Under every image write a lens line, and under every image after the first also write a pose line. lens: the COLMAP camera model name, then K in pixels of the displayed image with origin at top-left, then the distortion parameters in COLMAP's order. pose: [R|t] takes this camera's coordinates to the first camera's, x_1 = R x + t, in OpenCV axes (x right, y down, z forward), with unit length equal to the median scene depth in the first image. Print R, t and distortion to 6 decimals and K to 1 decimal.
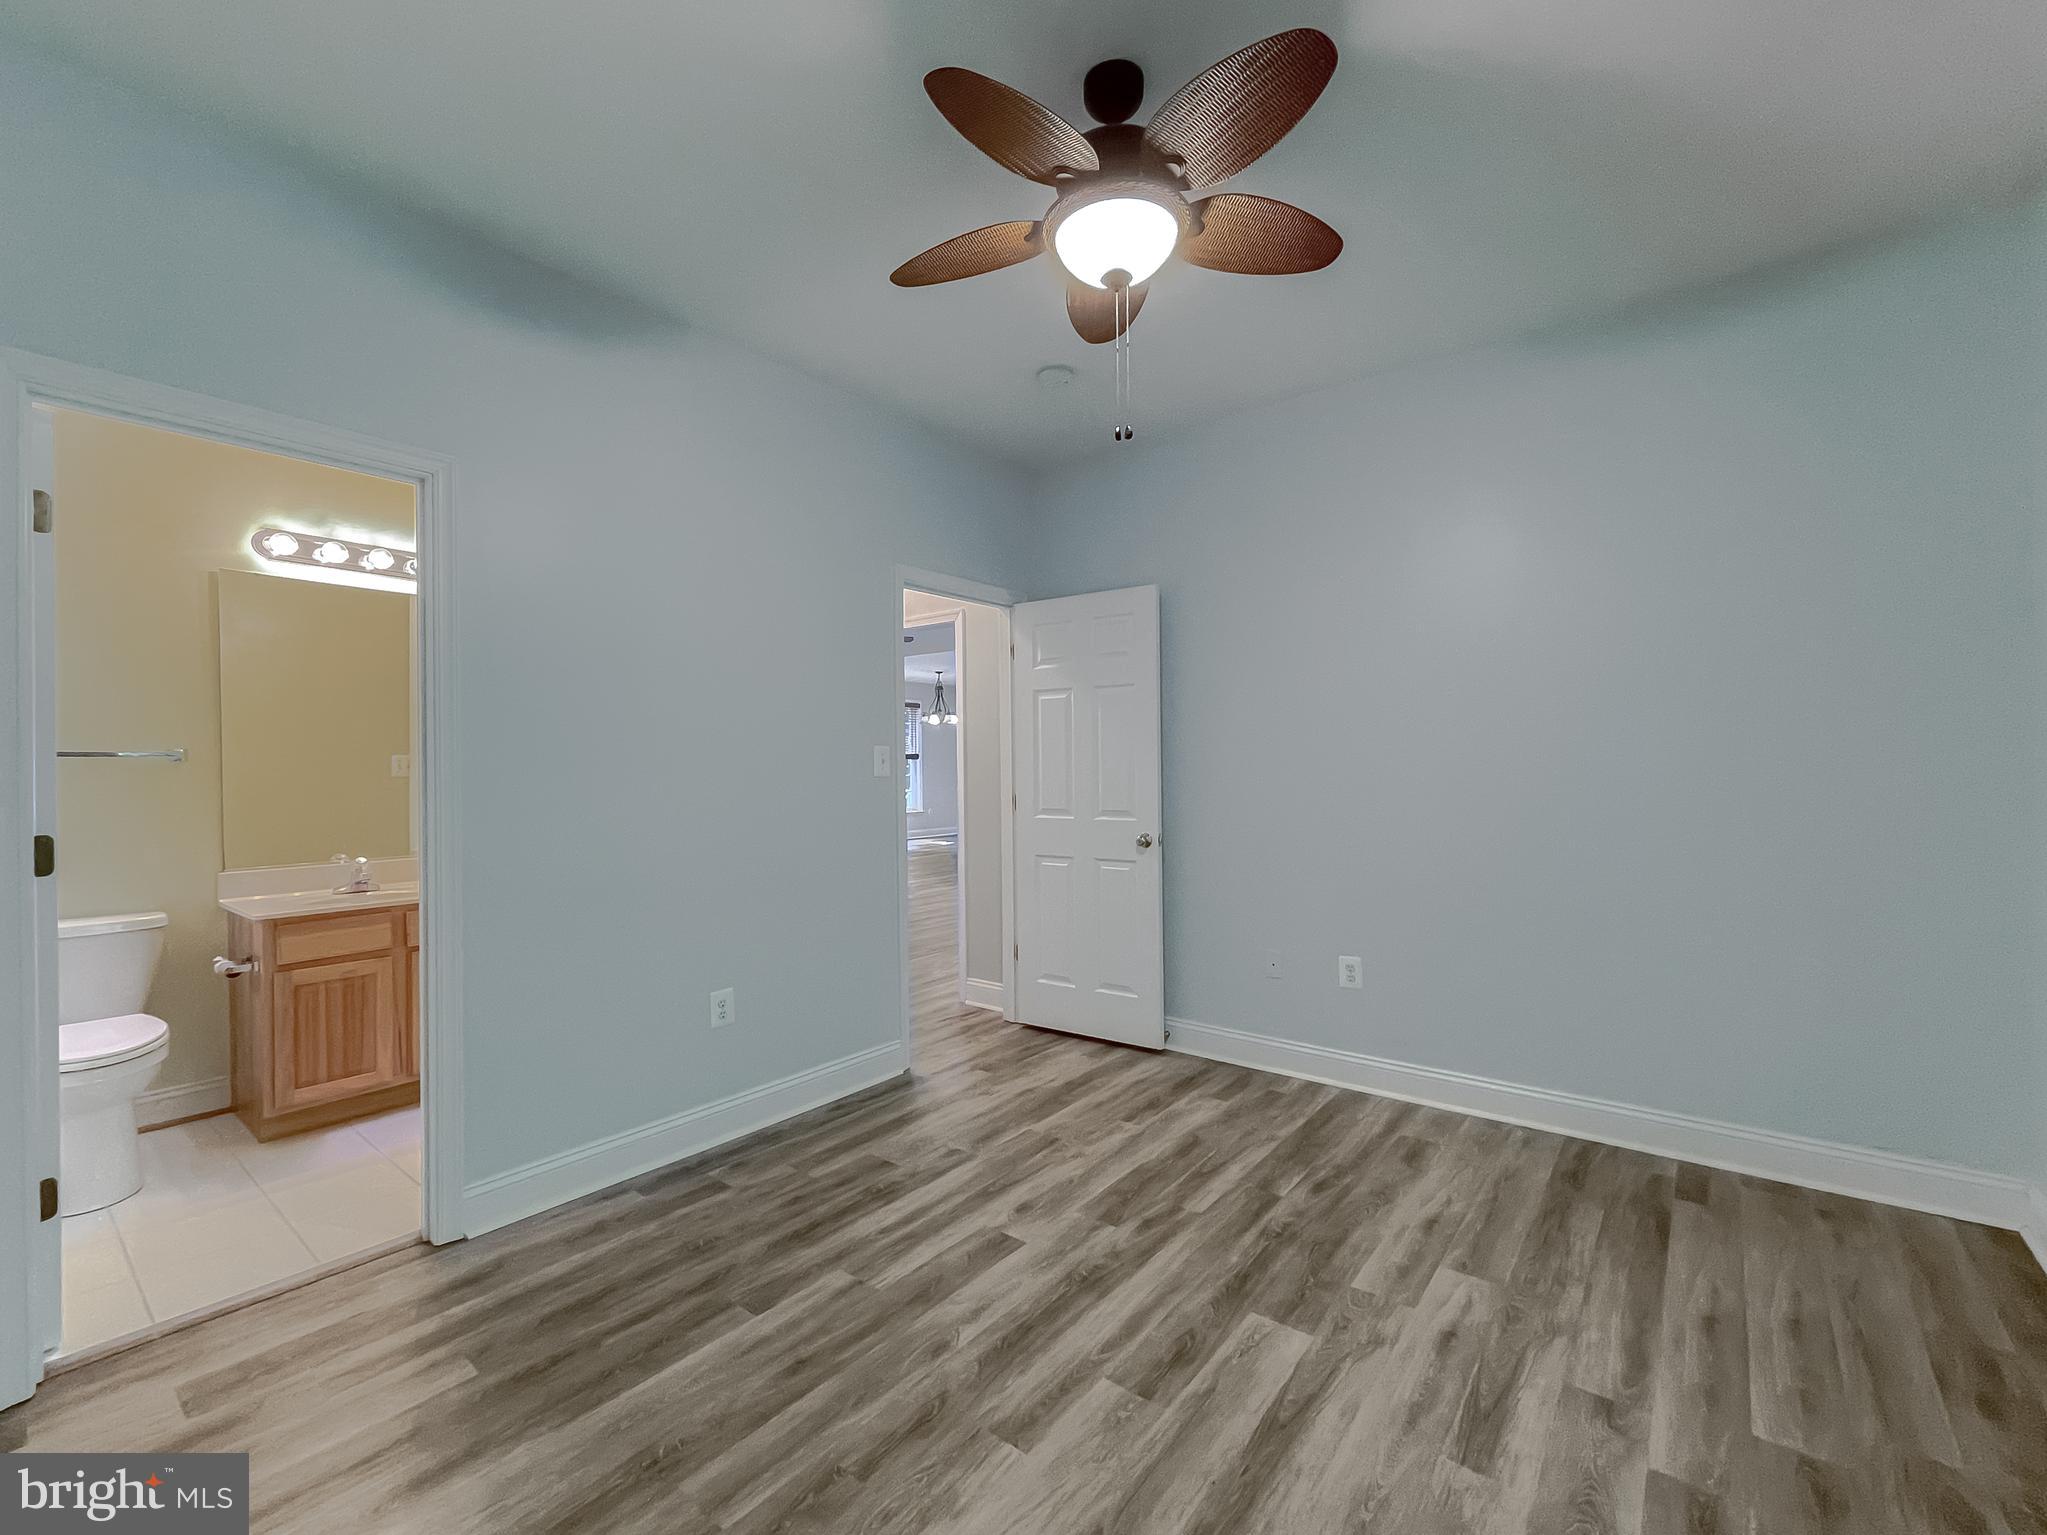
lens RADIAL K [[870.6, 0, 1023.5], [0, 870.6, 767.5], [0, 0, 1]] dist [-0.000354, 0.000564]
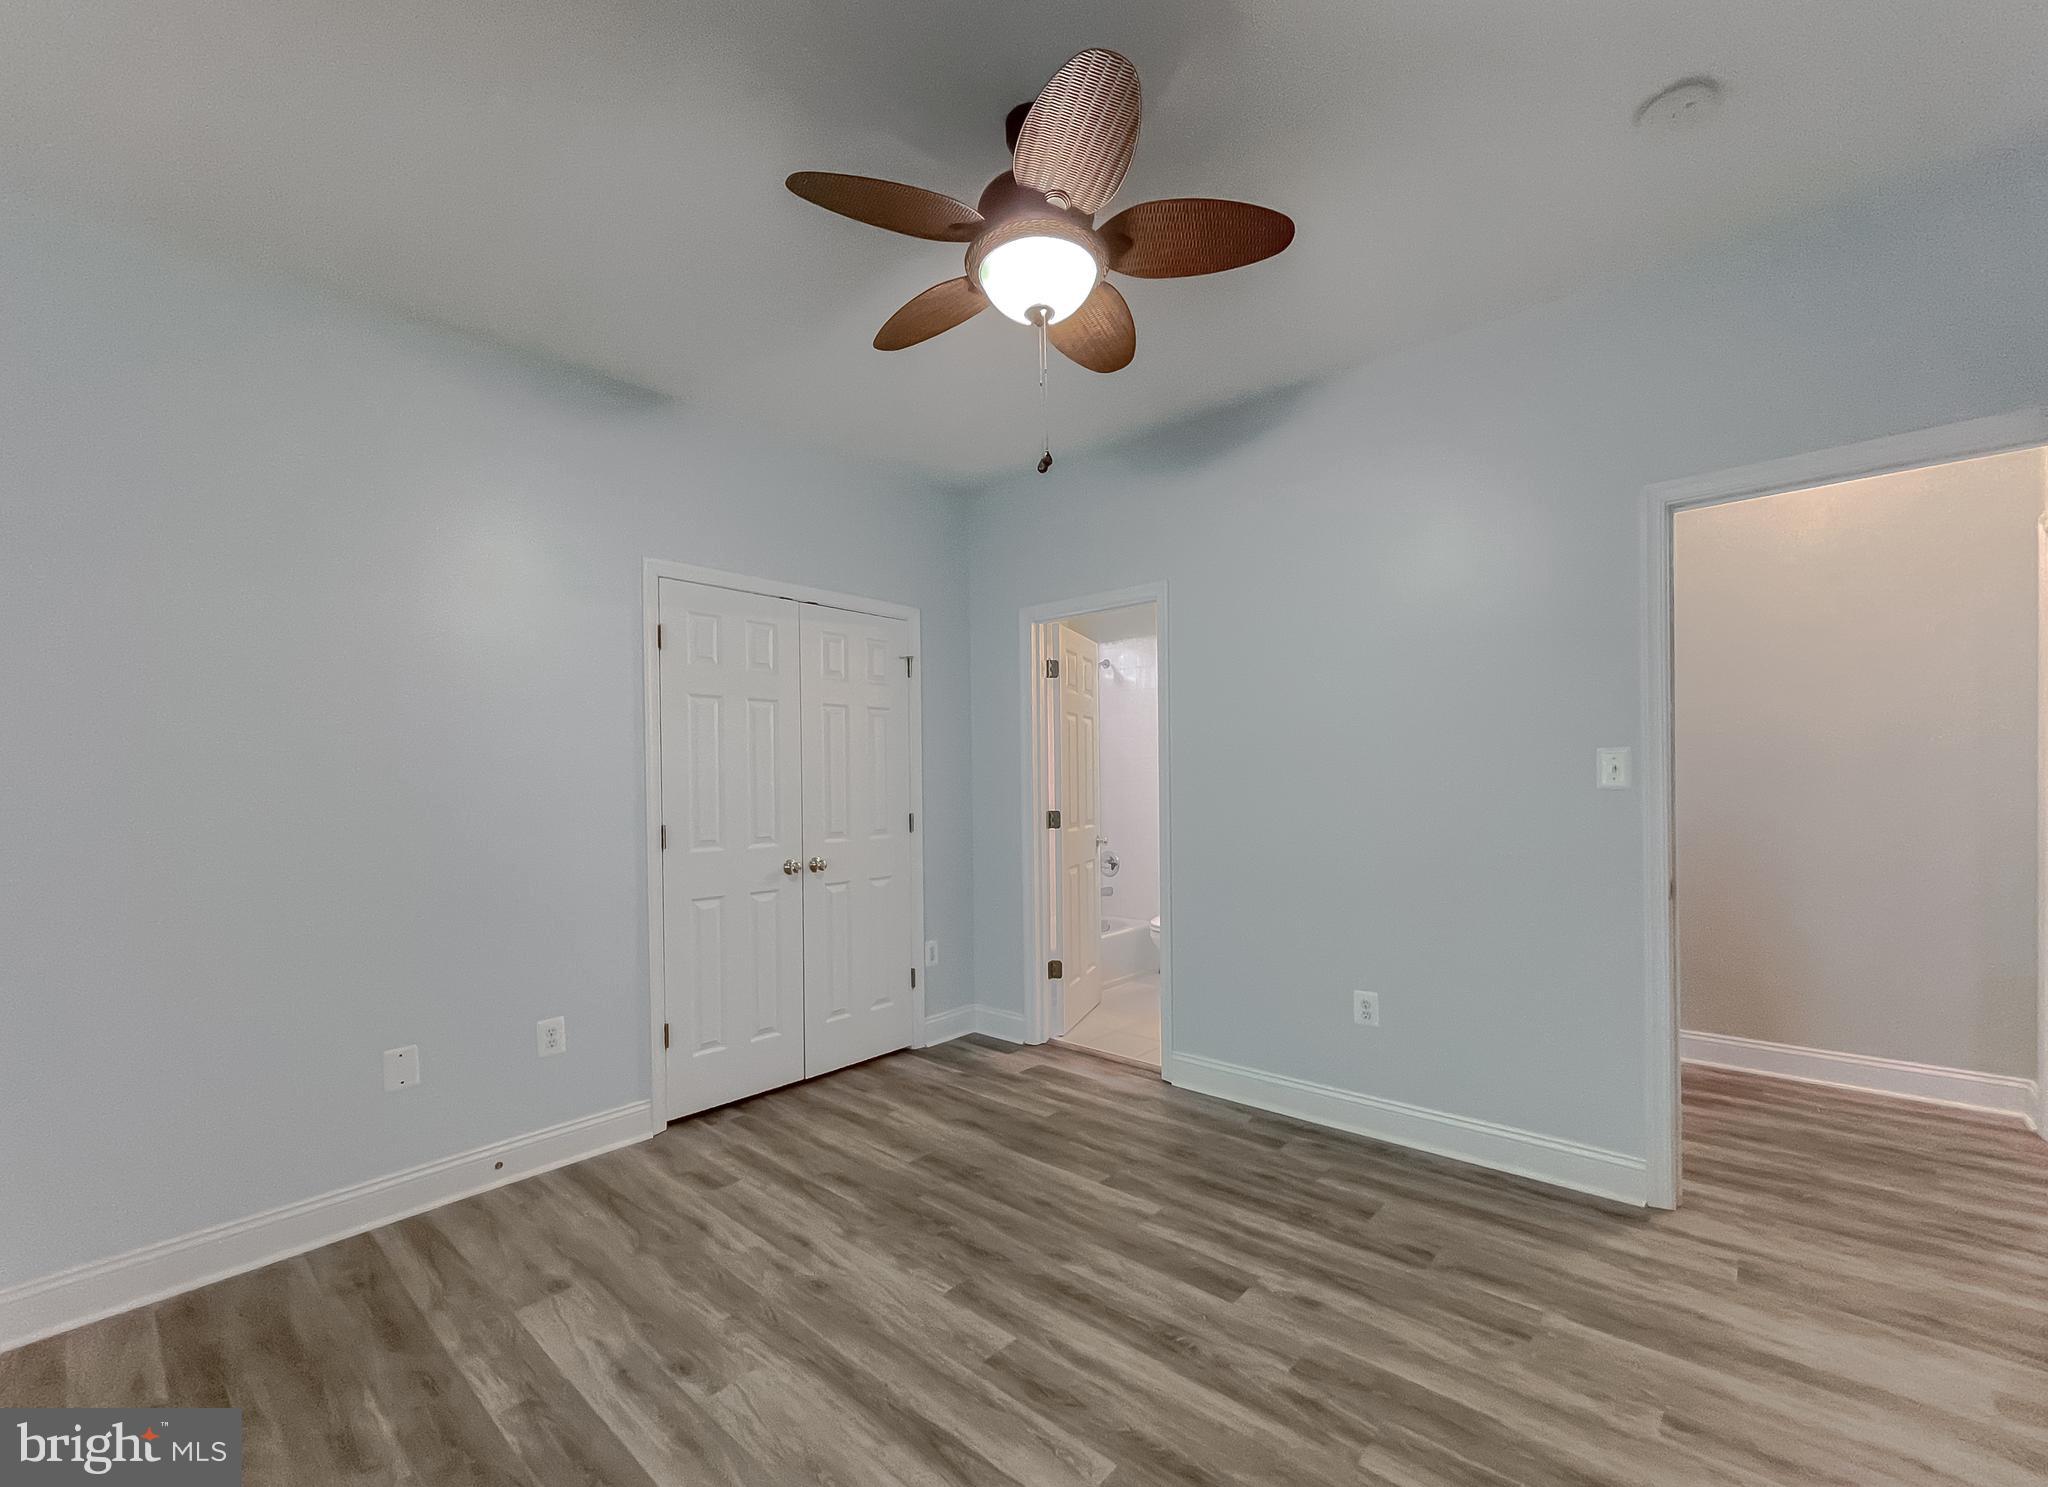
lens RADIAL K [[864.5, 0, 1018.5], [0, 864.5, 788.7], [0, 0, 1]] dist [-0.001179, 0.000280]
pose [[-0.057981, 0.020320, -0.998111, 1.004622], [0.017036, 0.999667, 0.019362, -0.022371], [0.998172, -0.015881, -0.058308, 0.913747]]
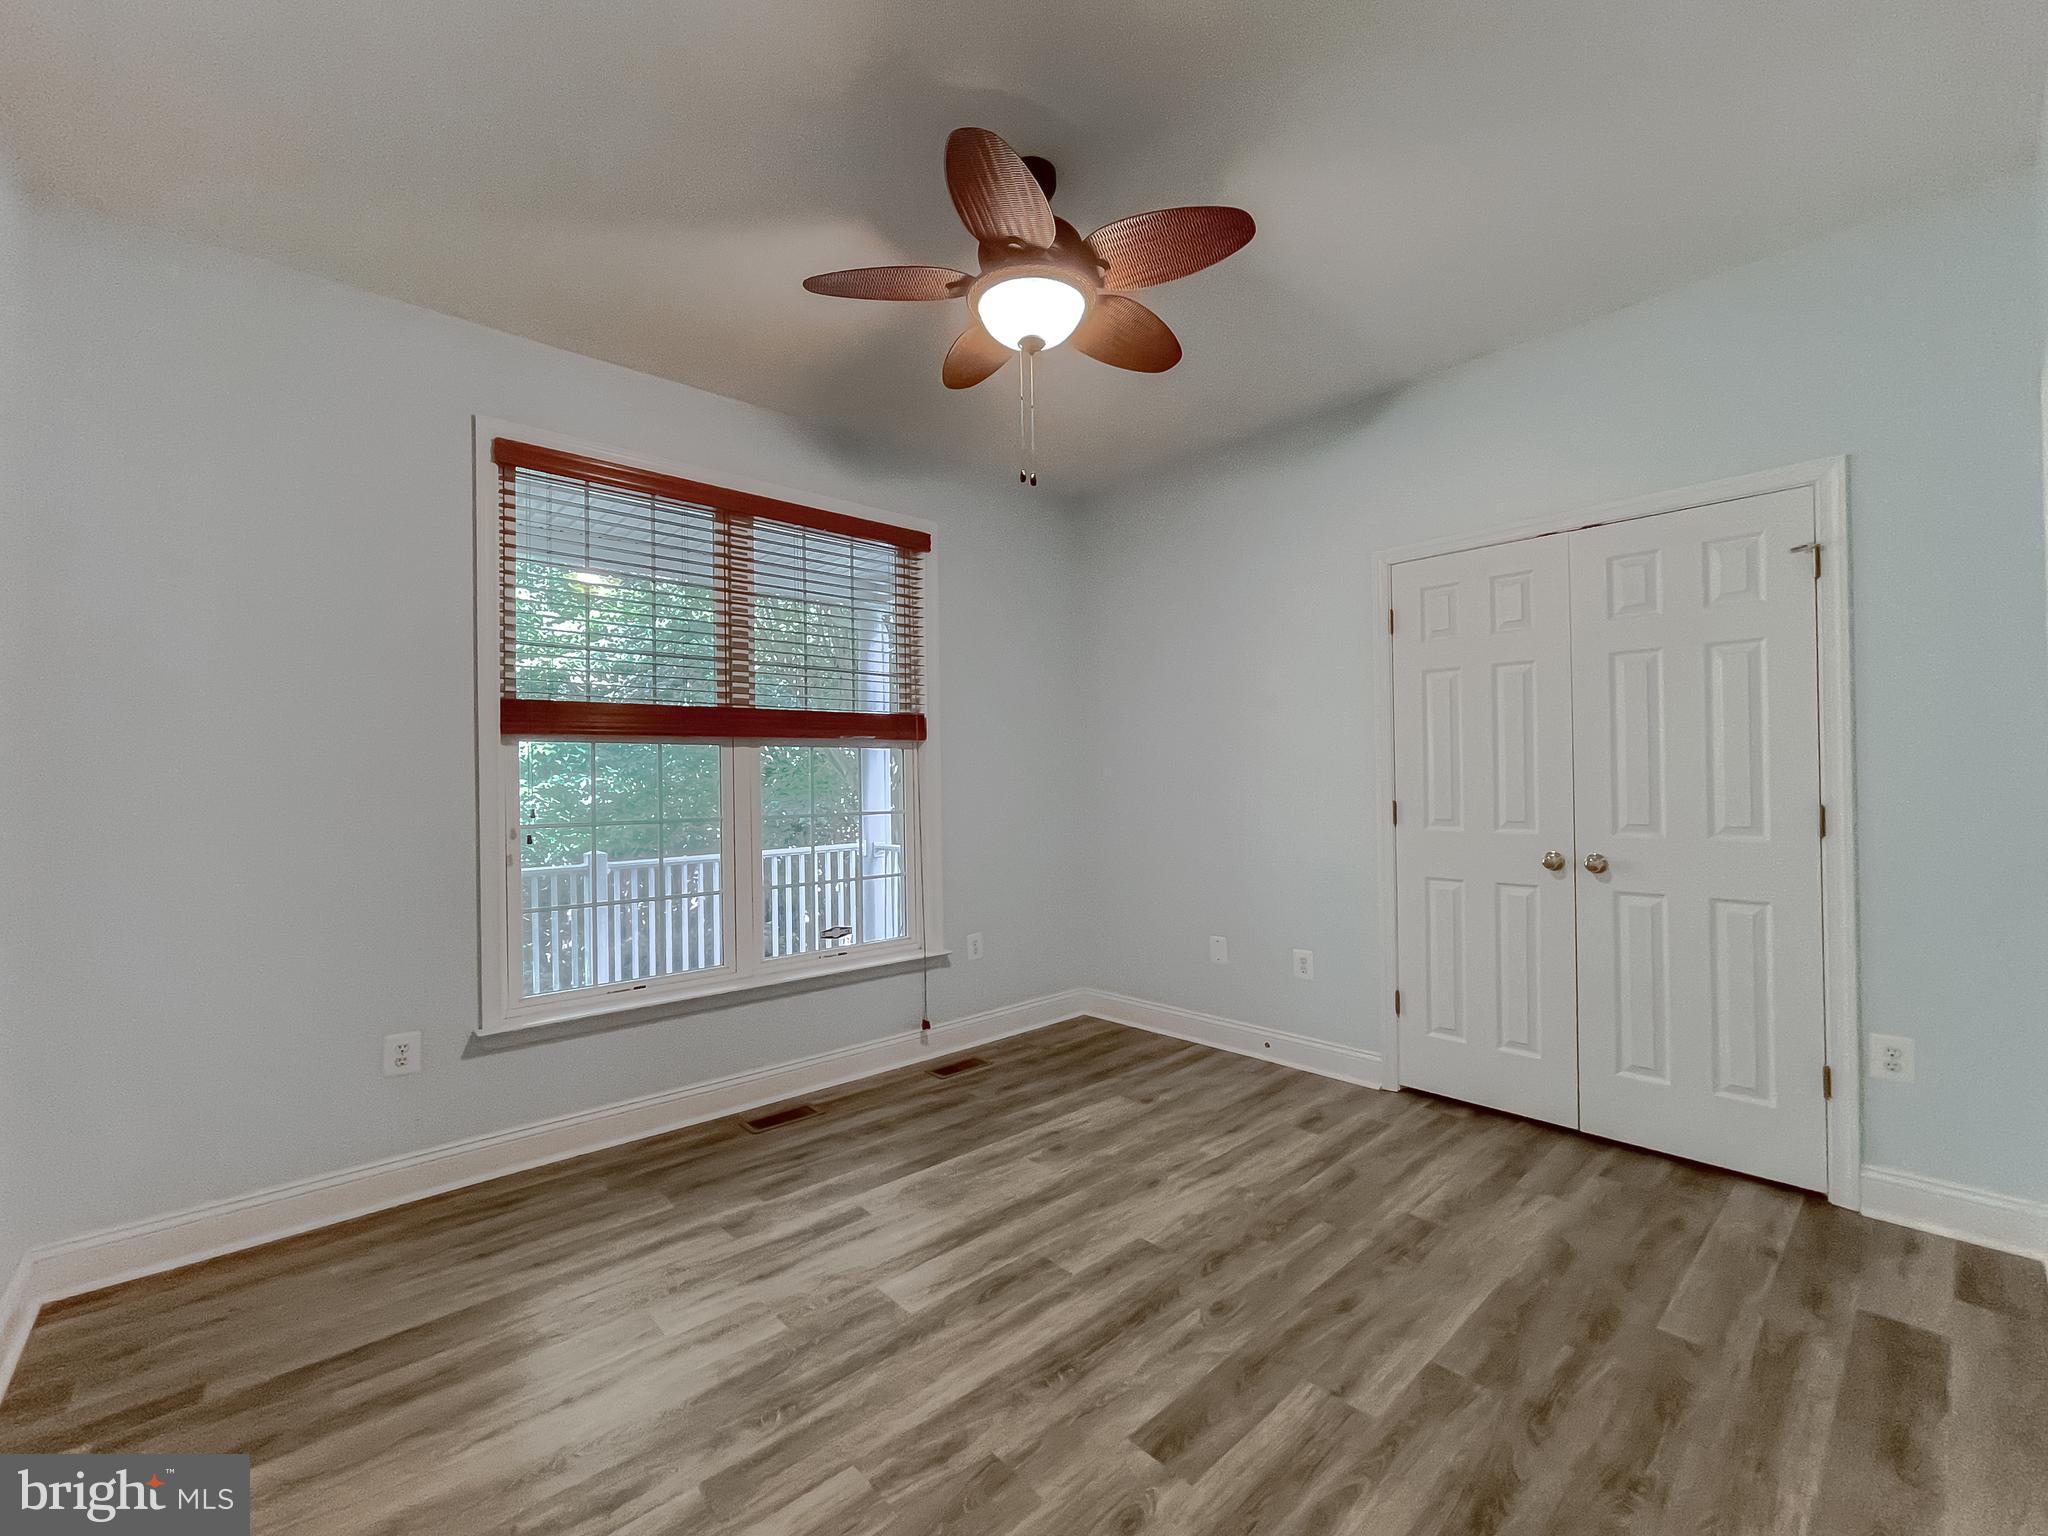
lens RADIAL K [[871.0, 0, 1024.0], [0, 871.0, 768.0], [0, 0, 1]] dist [-0.000354, 0.000564]
pose [[-0.986839, 0.026410, 0.159534, -0.044392], [0.024355, 0.999593, -0.014821, 0.007768], [-0.159860, -0.010740, -0.987081, 1.882132]]
